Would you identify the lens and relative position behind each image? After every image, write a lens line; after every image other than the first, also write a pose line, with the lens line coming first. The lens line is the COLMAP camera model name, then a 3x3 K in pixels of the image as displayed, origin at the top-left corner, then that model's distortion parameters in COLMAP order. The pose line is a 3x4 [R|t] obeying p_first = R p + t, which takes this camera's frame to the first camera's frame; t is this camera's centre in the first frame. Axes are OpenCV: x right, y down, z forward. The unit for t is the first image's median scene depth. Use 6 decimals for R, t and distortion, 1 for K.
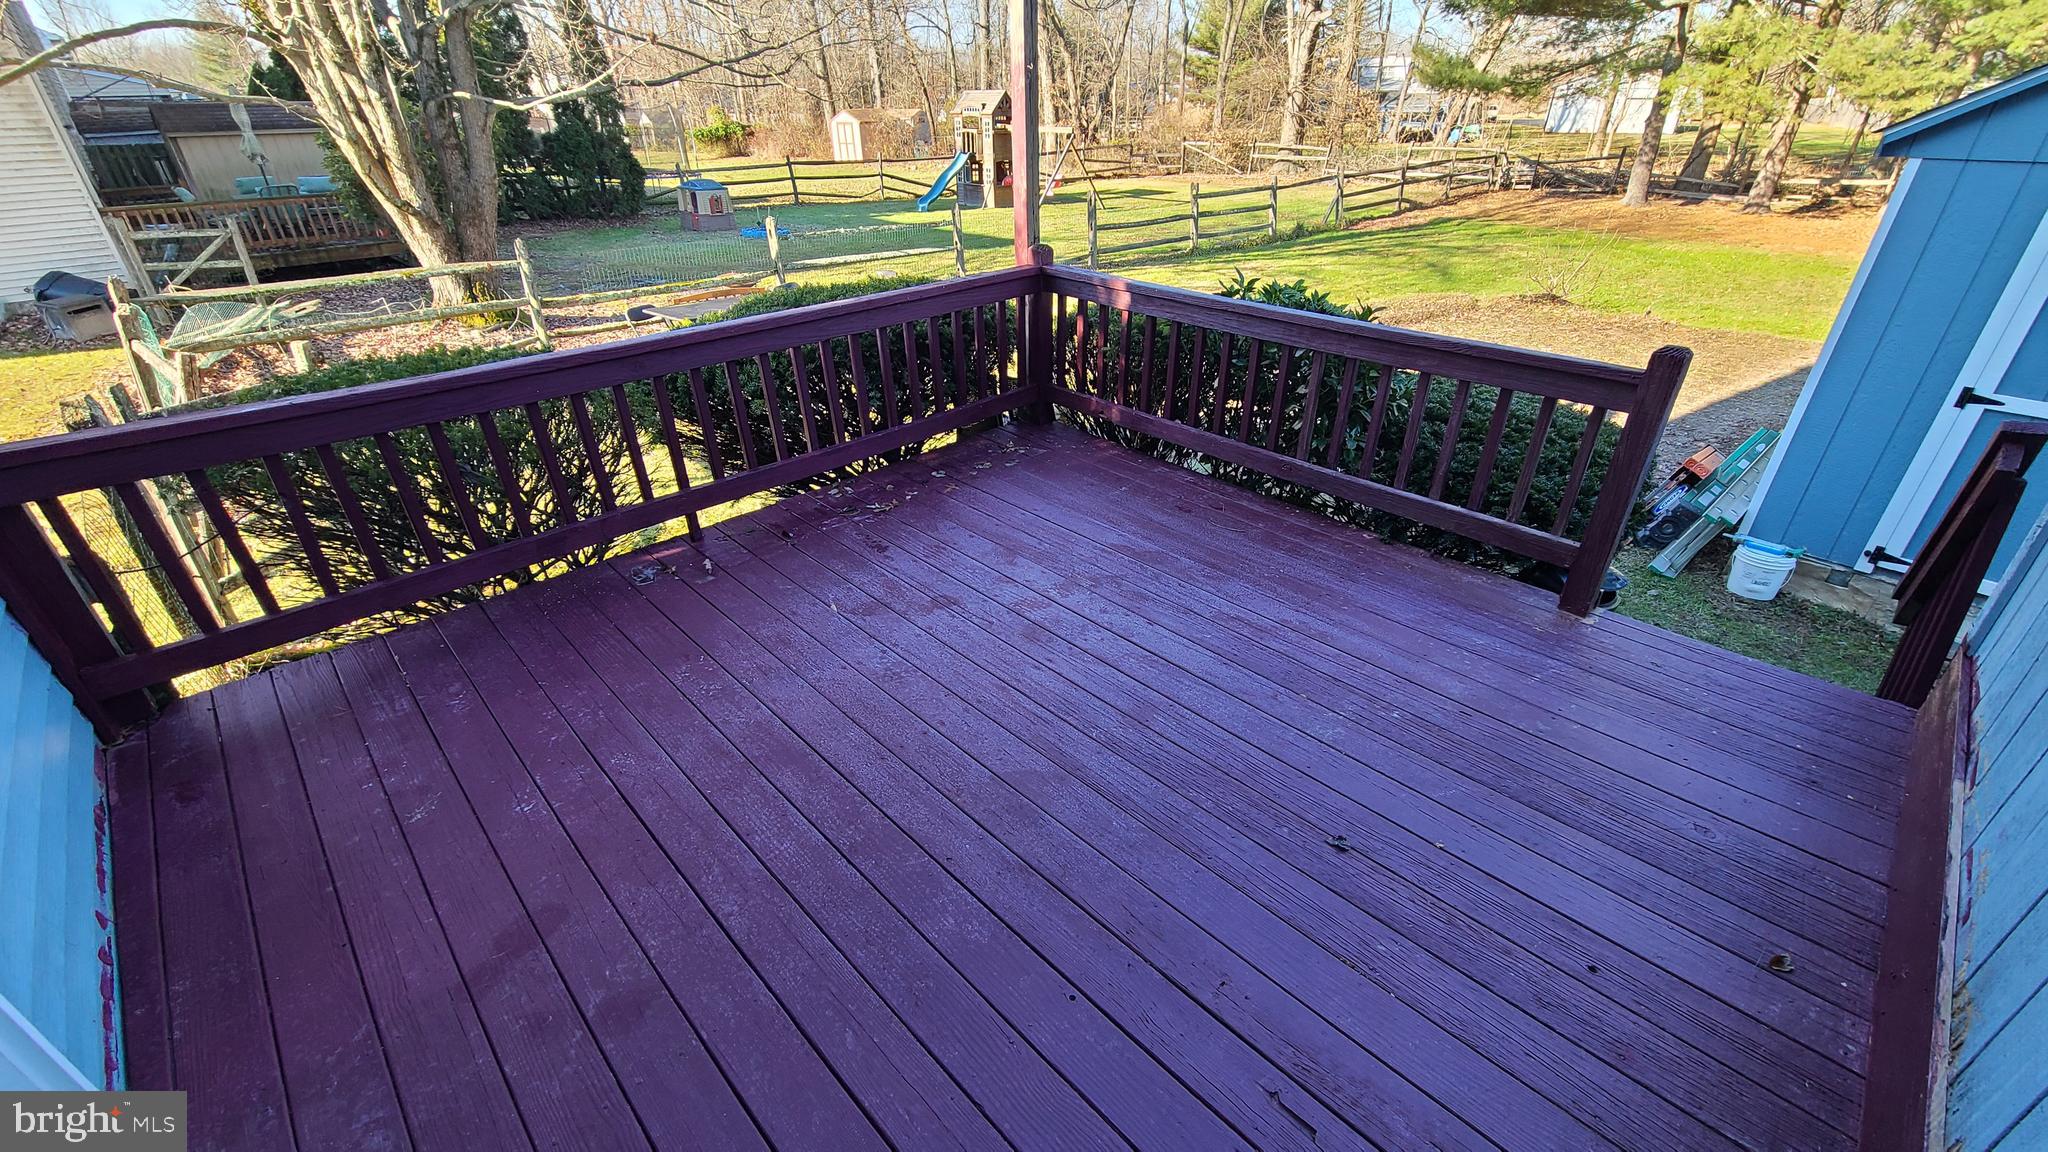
lens RADIAL K [[827.0, 0, 1024.0], [0, 827.0, 576.0], [0, 0, 1]] dist [-0.001247, -0.000104]
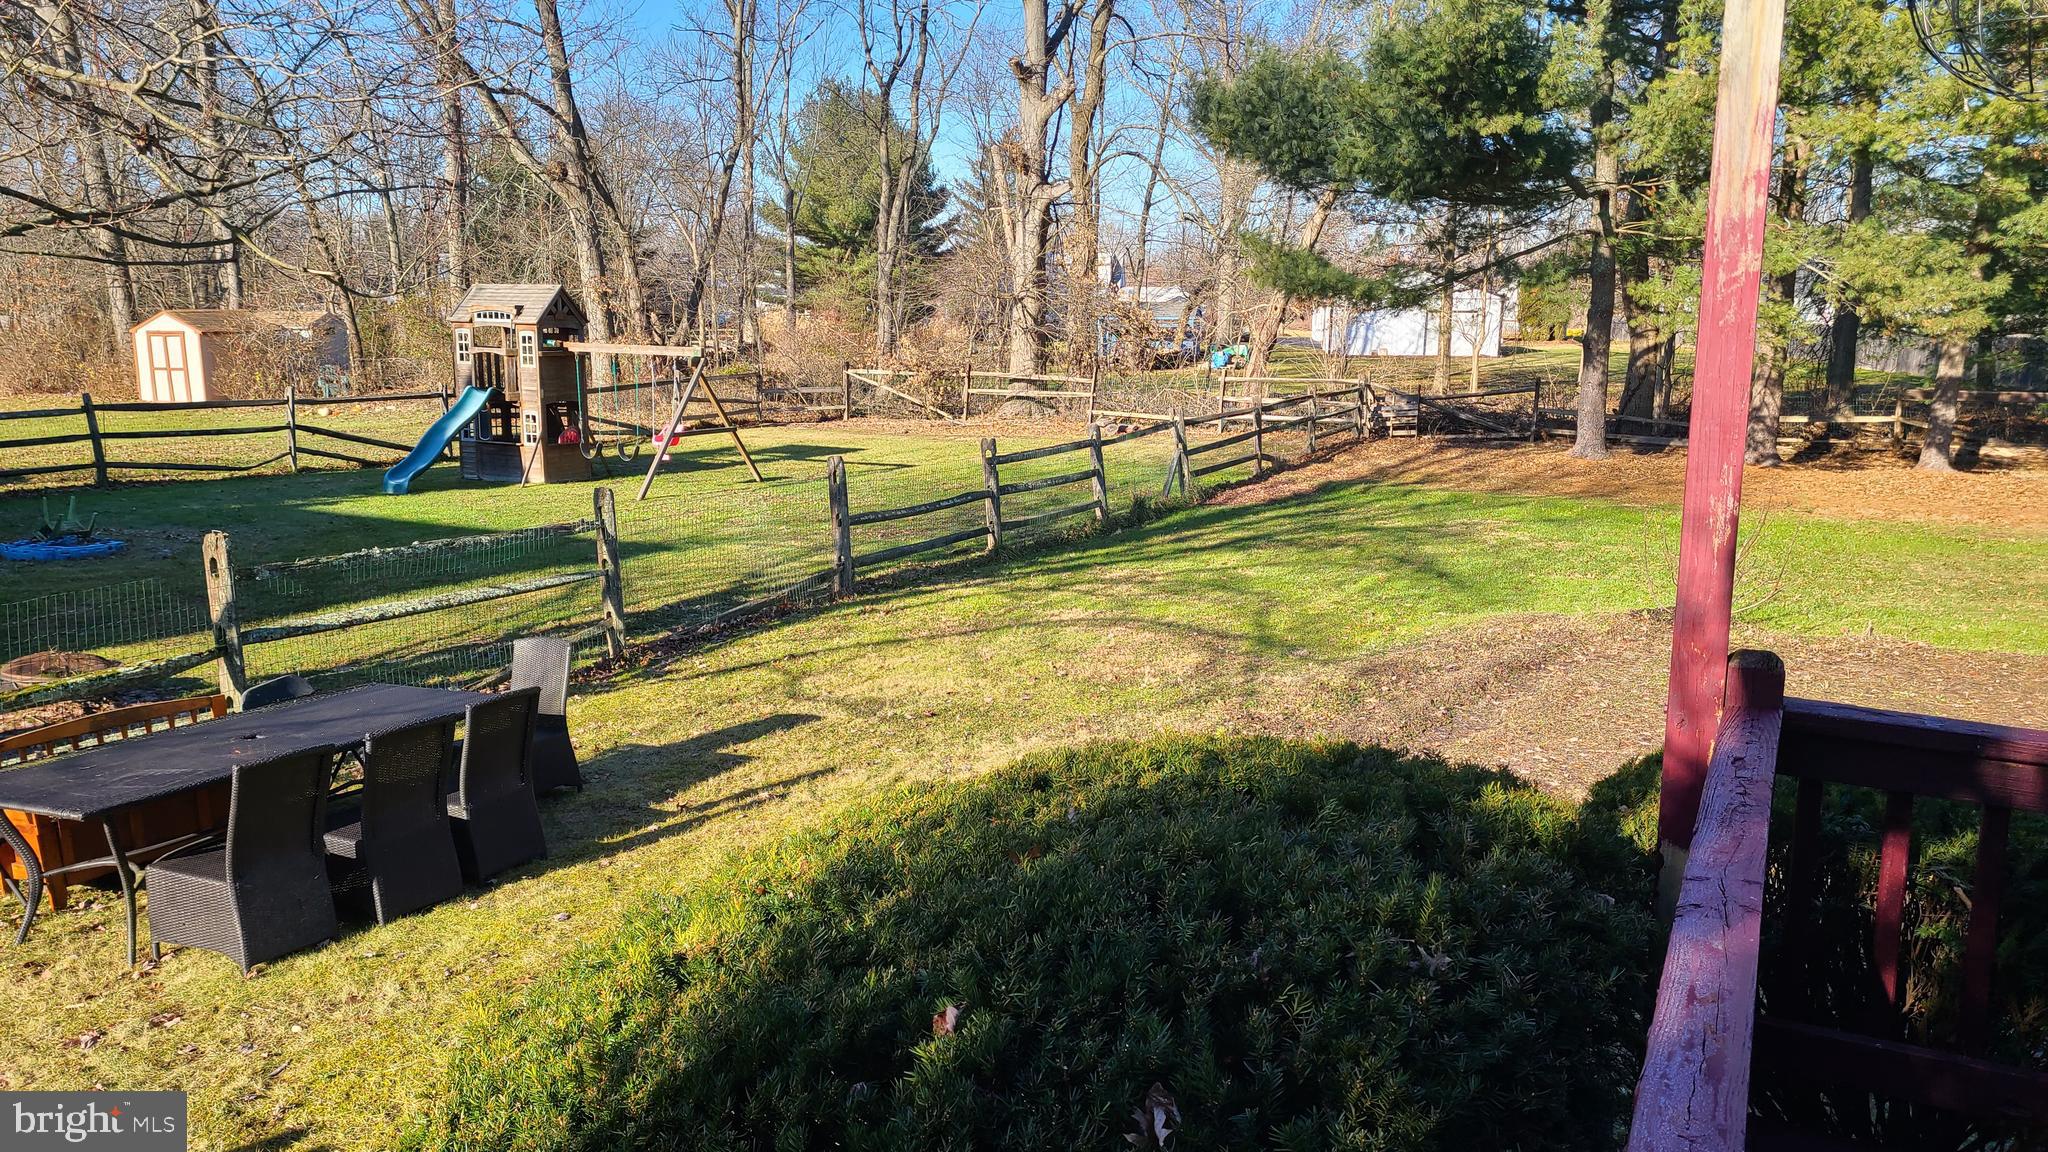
lens RADIAL K [[1538.6, 0, 1024.0], [0, 1538.6, 576.0], [0, 0, 1]] dist [0.044883, -0.000570]
pose [[0.943712, -0.044028, 0.327826, -0.073327], [0.153500, 0.936211, -0.316145, -0.038084], [-0.292995, 0.348671, 0.890271, 0.068126]]
